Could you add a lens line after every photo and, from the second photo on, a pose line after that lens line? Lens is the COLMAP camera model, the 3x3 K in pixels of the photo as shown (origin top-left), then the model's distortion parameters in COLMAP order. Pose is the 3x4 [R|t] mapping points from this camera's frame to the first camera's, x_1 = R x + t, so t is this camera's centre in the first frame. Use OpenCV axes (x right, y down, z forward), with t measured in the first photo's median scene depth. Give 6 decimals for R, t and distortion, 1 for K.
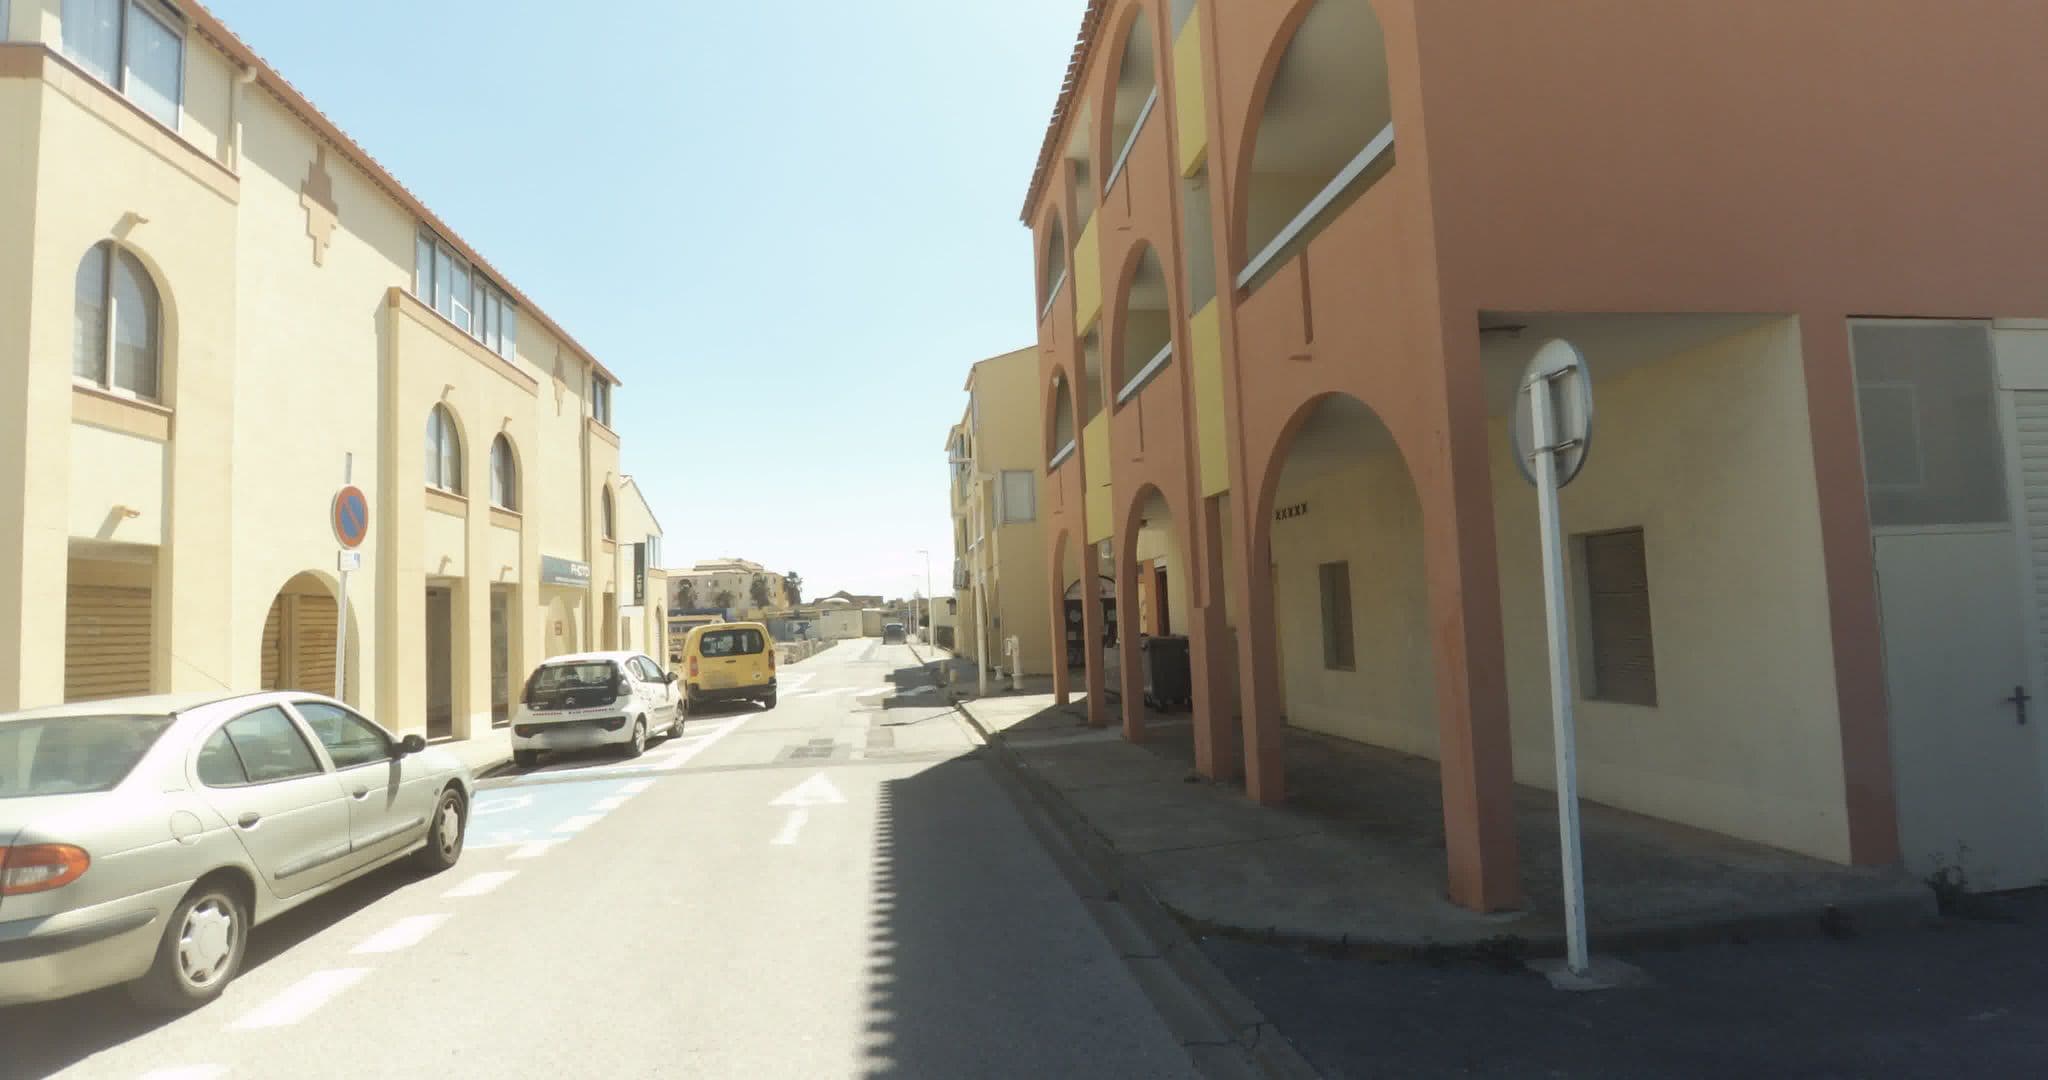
lens RADIAL K [[1026.7, 0, 1024.0], [0, 1026.7, 540.0], [0, 0, 1]] dist [-0.002409, -0.000213]
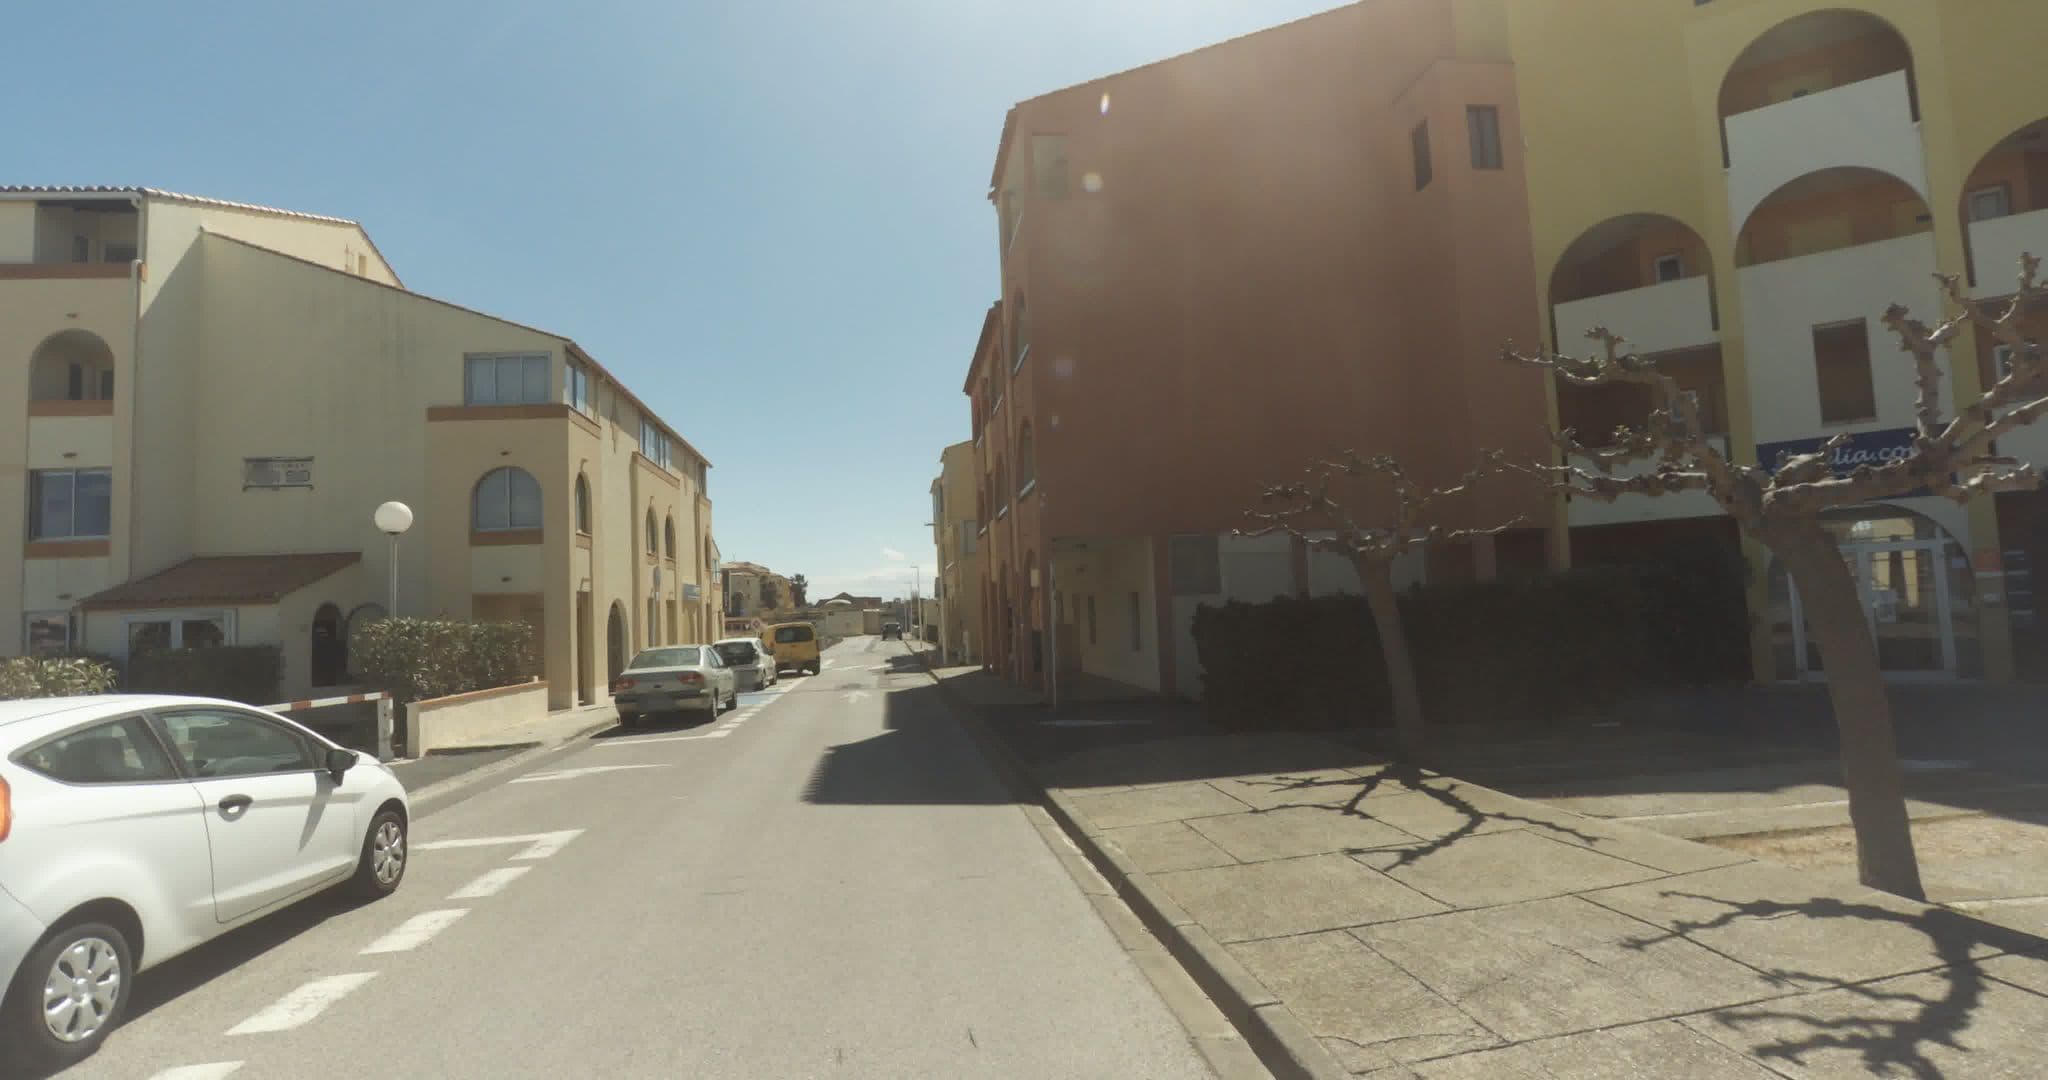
lens RADIAL K [[973.0, 0, 1024.0], [0, 973.0, 540.0], [0, 0, 1]] dist [0.001801, 0.000075]
pose [[0.999957, -0.001383, 0.009159, 0.049122], [0.001413, 0.999994, -0.003271, -0.031884], [-0.009154, 0.003284, 0.999953, -0.384495]]
